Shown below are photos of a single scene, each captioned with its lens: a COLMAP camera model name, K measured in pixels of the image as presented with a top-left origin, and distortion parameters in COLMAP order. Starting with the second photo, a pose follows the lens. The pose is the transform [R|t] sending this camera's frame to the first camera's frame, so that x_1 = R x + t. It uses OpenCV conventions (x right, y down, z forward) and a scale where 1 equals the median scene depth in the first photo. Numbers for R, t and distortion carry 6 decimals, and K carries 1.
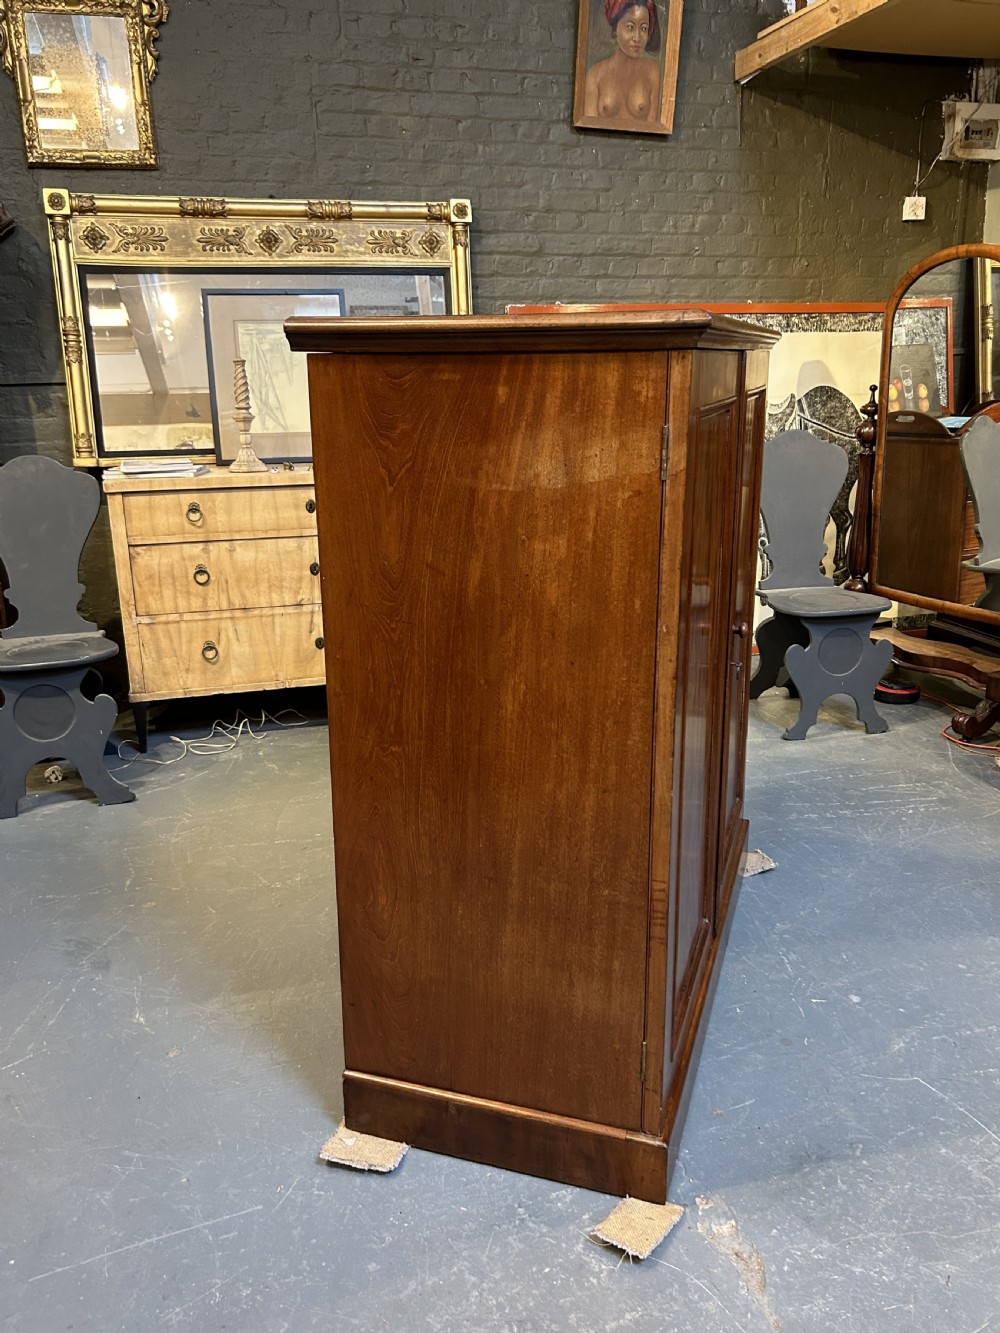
lens RADIAL K [[1084.3, 0, 512.6], [0, 1084.3, 672.5], [0, 0, 1]] dist [0.011293, 0.000778]
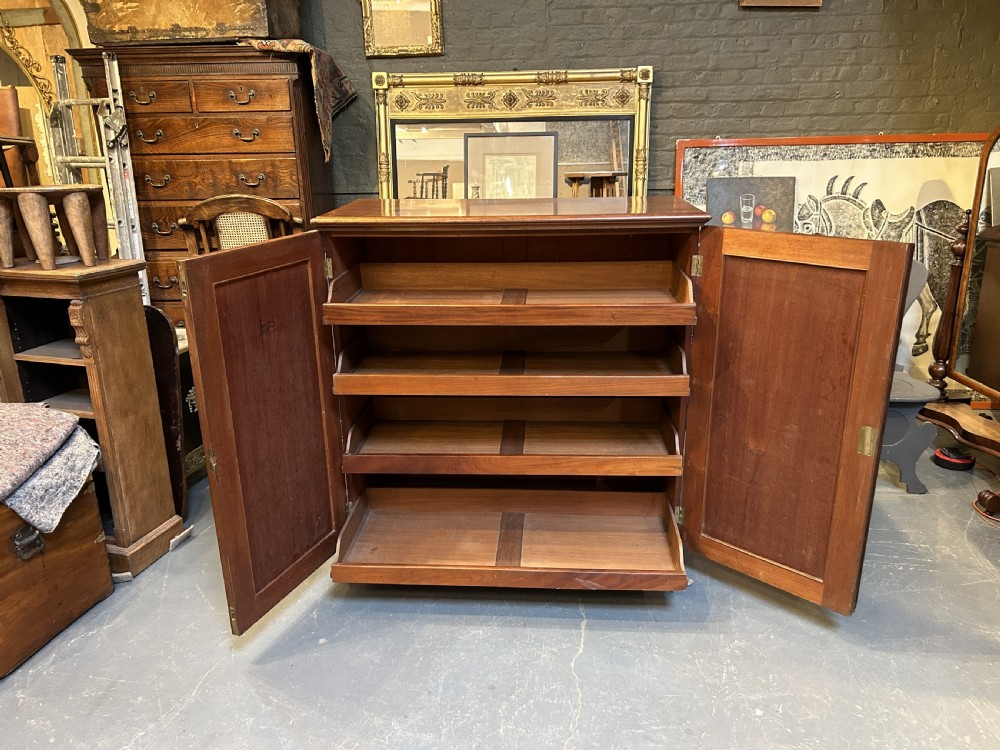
lens RADIAL K [[775.4, 0, 502.5], [0, 775.4, 378.3], [0, 0, 1]] dist [0.042443, -0.042203]
pose [[0.934829, 0.114080, -0.336274, 0.161911], [-0.096404, 0.992958, 0.068857, -0.087158], [0.341762, -0.031952, 0.939243, -0.018606]]
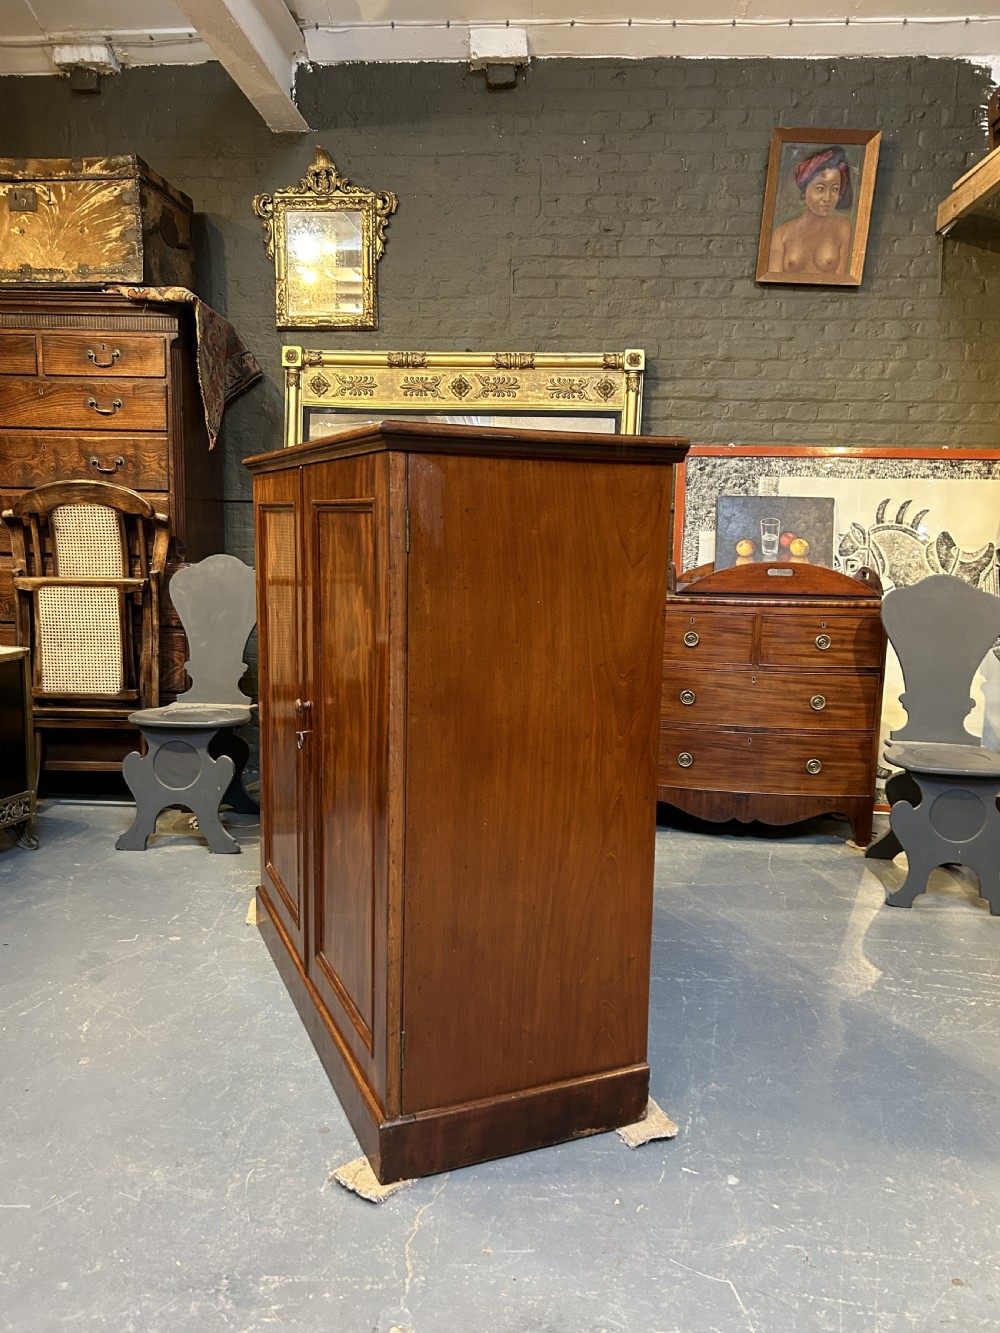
lens RADIAL K [[1027.9, 0, 500.0], [0, 1027.9, 666.5], [0, 0, 1]] dist [0.034828, -0.042310]
pose [[0.929491, 0.090576, -0.357551, 0.219678], [-0.137900, 0.984418, -0.109108, 0.004181], [0.342097, 0.150721, 0.927498, 0.051592]]
